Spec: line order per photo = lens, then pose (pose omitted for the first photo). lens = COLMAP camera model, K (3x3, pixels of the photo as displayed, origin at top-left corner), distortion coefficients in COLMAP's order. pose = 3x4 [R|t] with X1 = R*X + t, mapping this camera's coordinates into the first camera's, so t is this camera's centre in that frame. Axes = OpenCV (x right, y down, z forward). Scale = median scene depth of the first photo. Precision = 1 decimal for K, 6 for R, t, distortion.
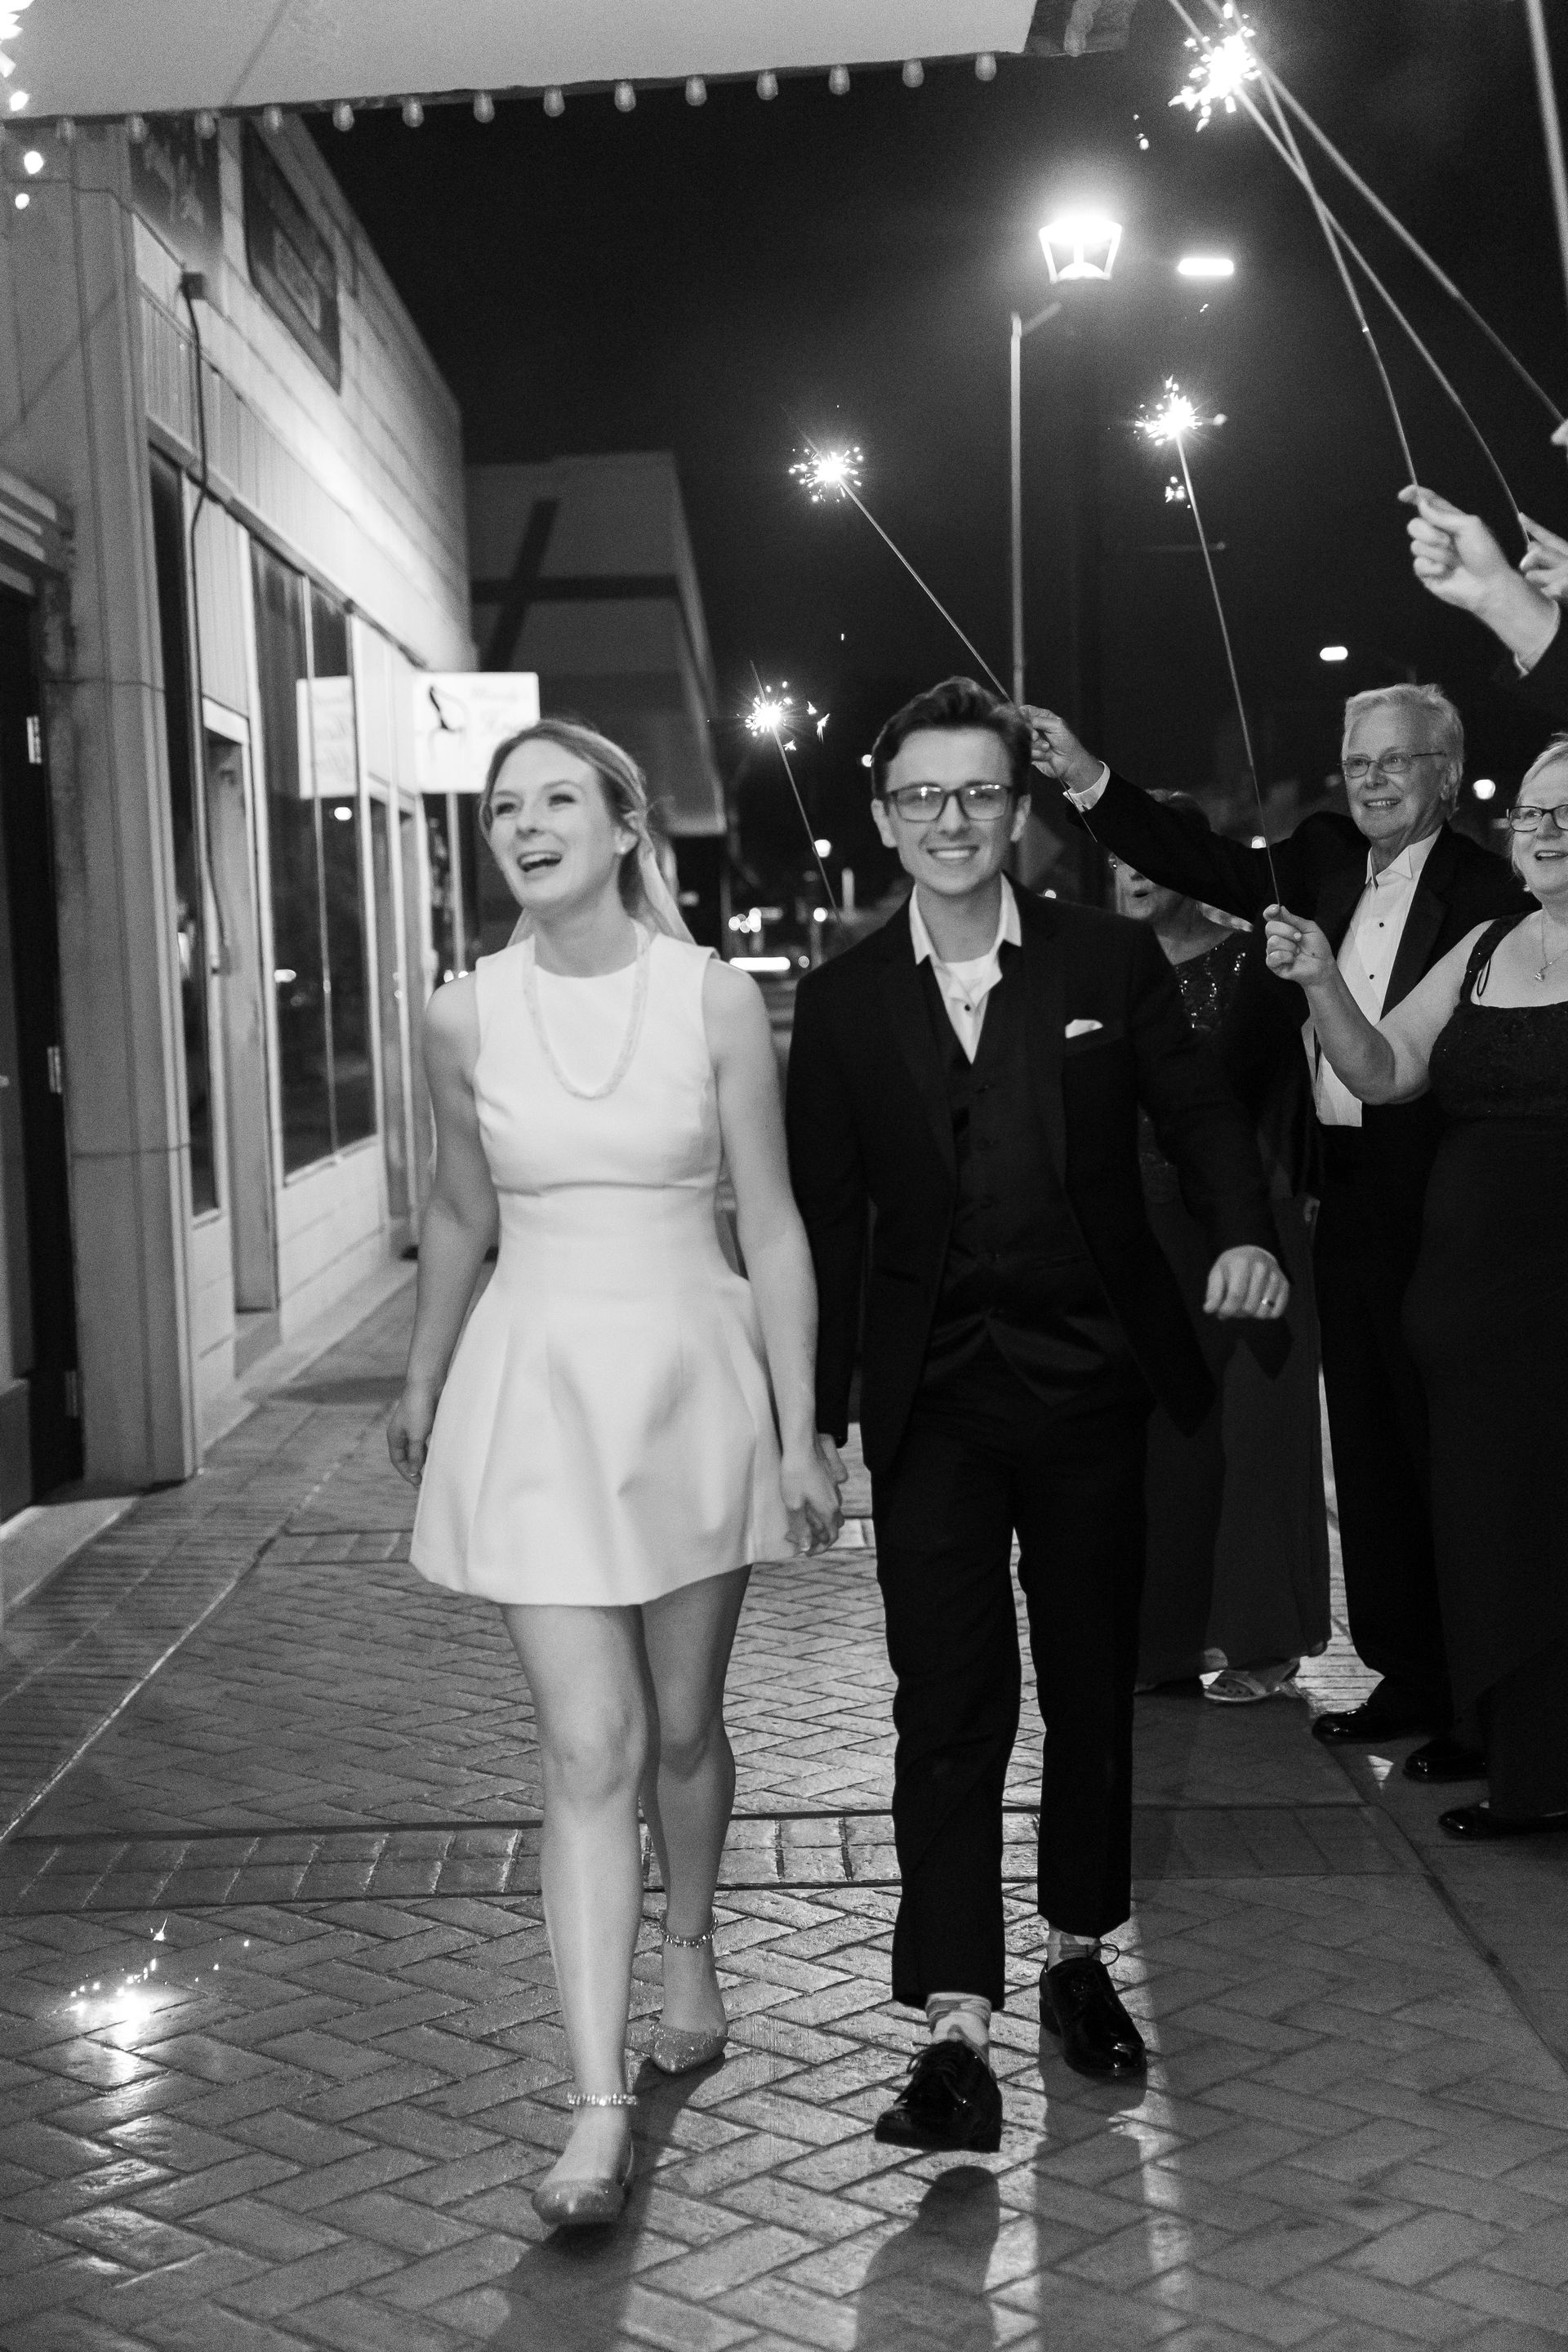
lens RADIAL K [[2105.5, 0, 784.0], [0, 2105.5, 1176.0], [0, 0, 1]] dist [-0.071959, -0.004543]
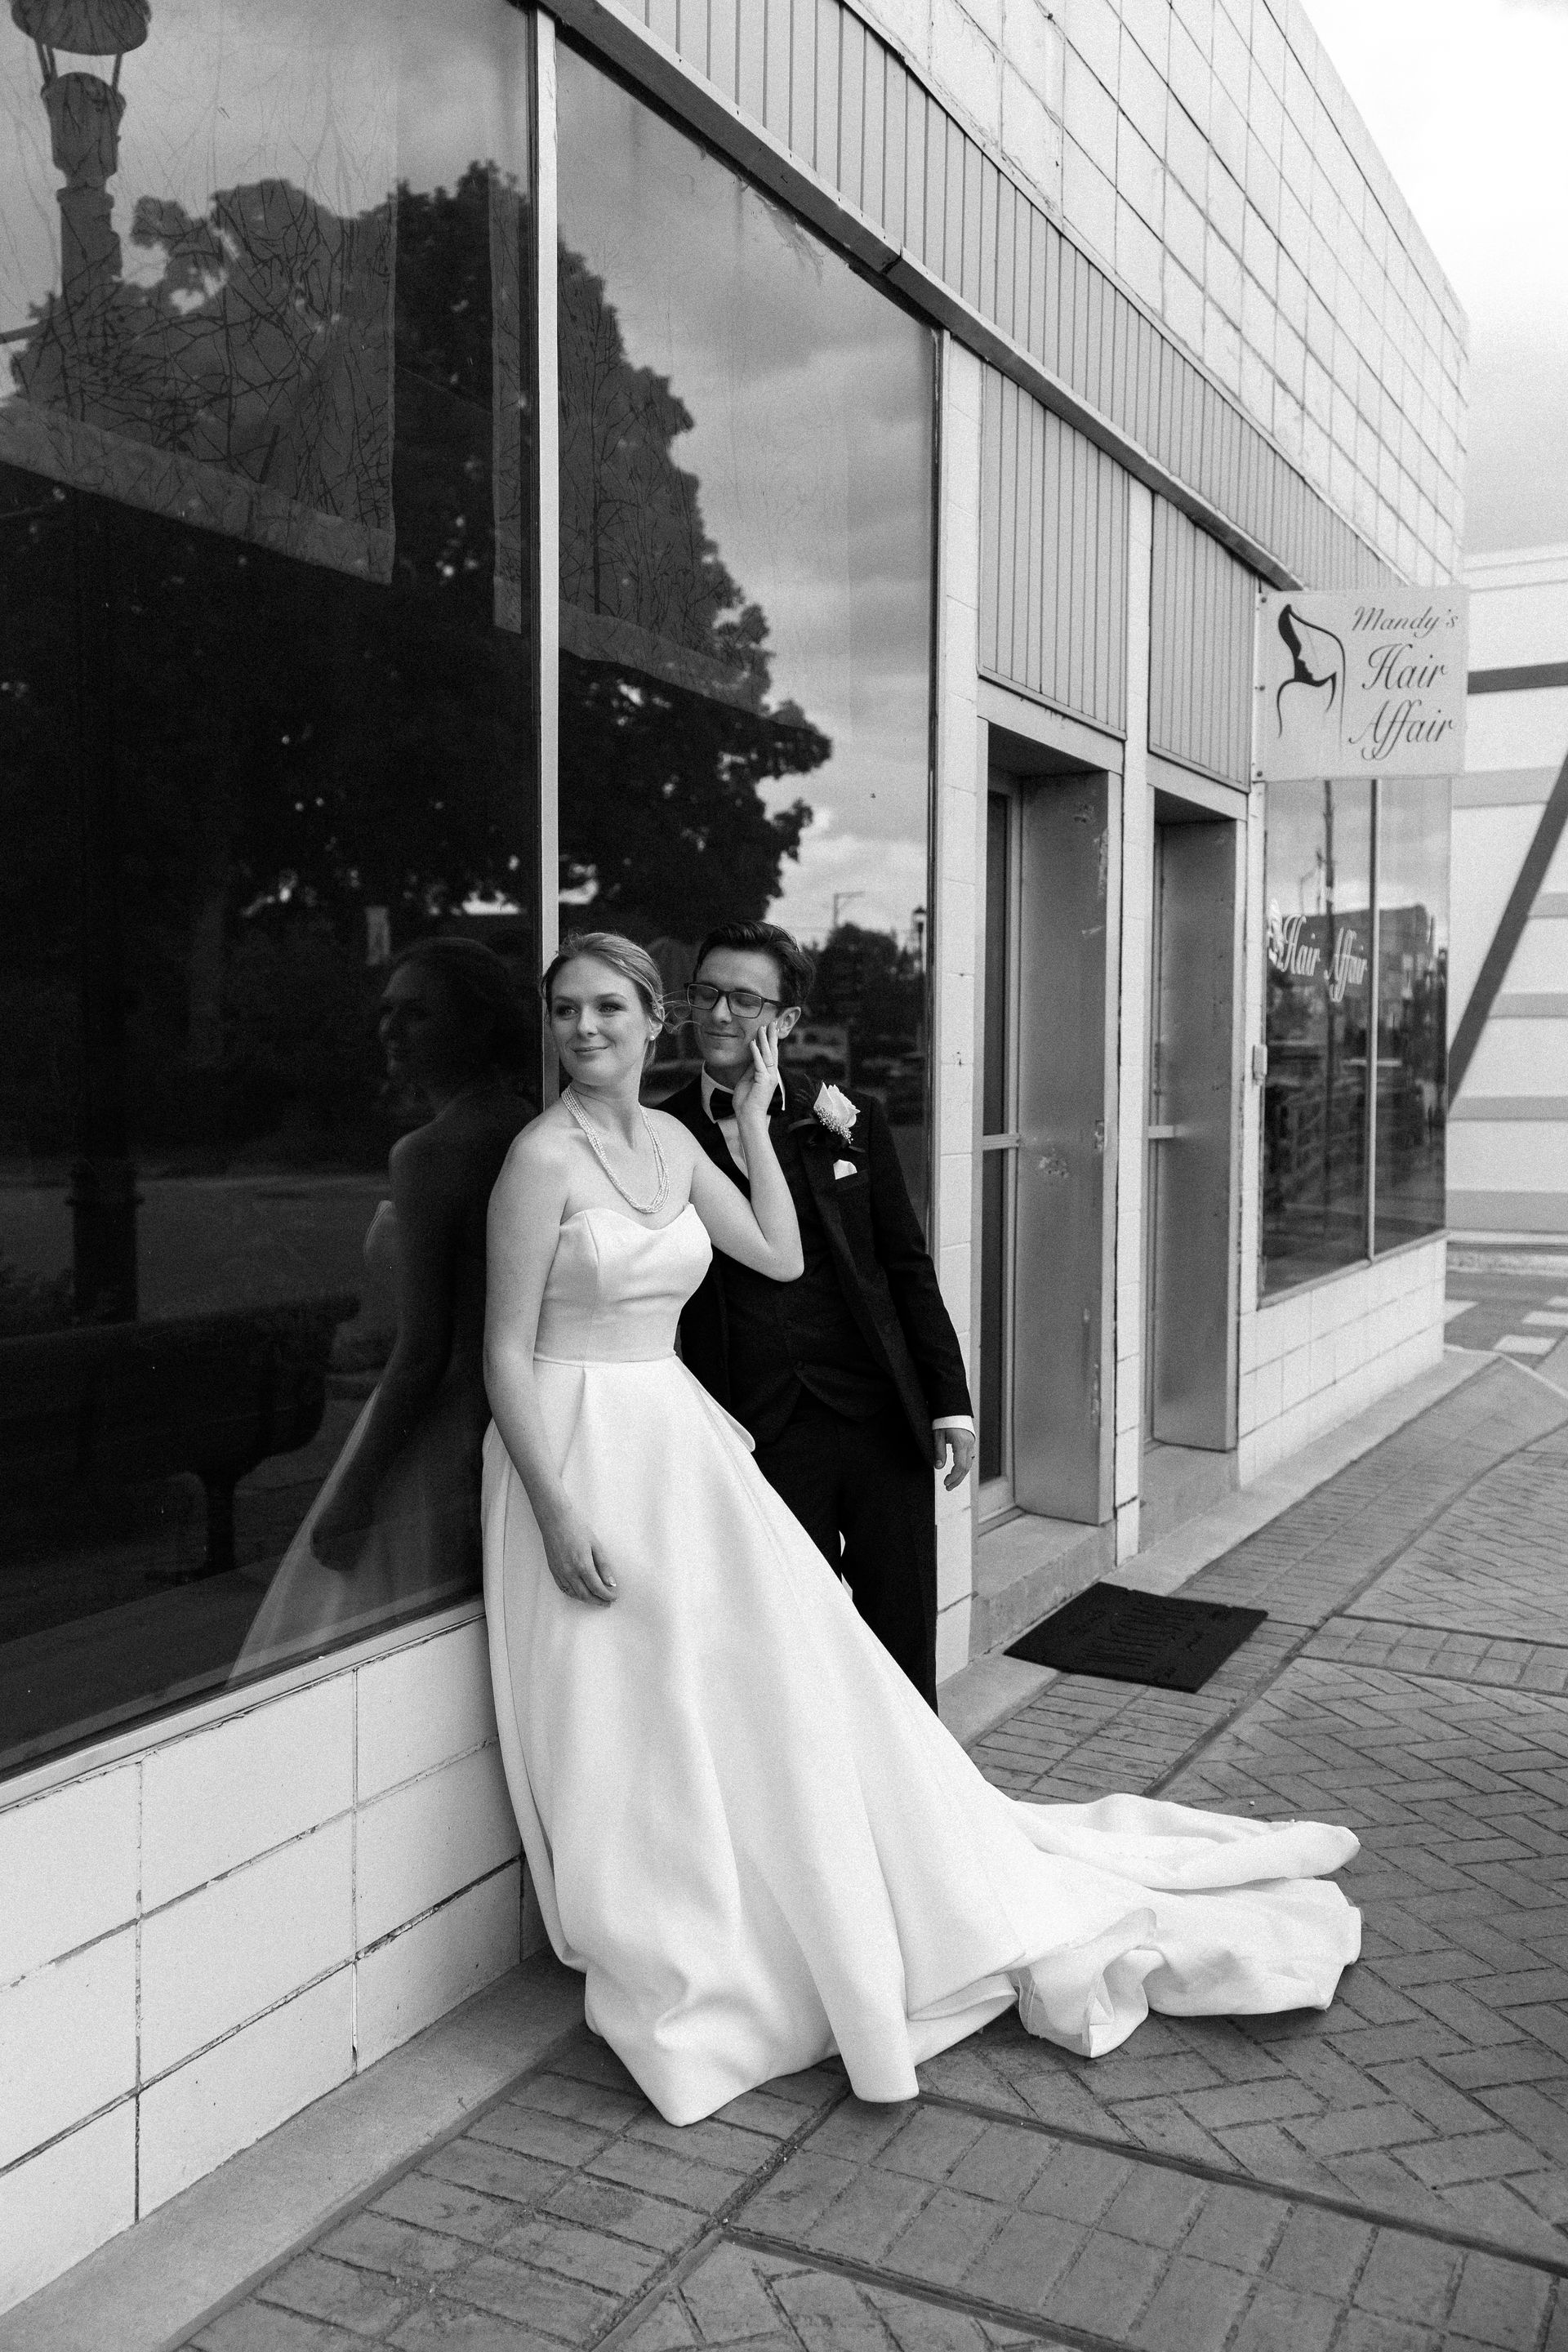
lens RADIAL K [[2105.5, 0, 784.0], [0, 2105.5, 1176.0], [0, 0, 1]] dist [-0.071959, -0.004543]
pose [[0.880168, 0.060399, -0.470803, -0.002768], [-0.081399, 0.996384, -0.024351, -0.045053], [0.467630, 0.059756, 0.881902, 0.410641]]
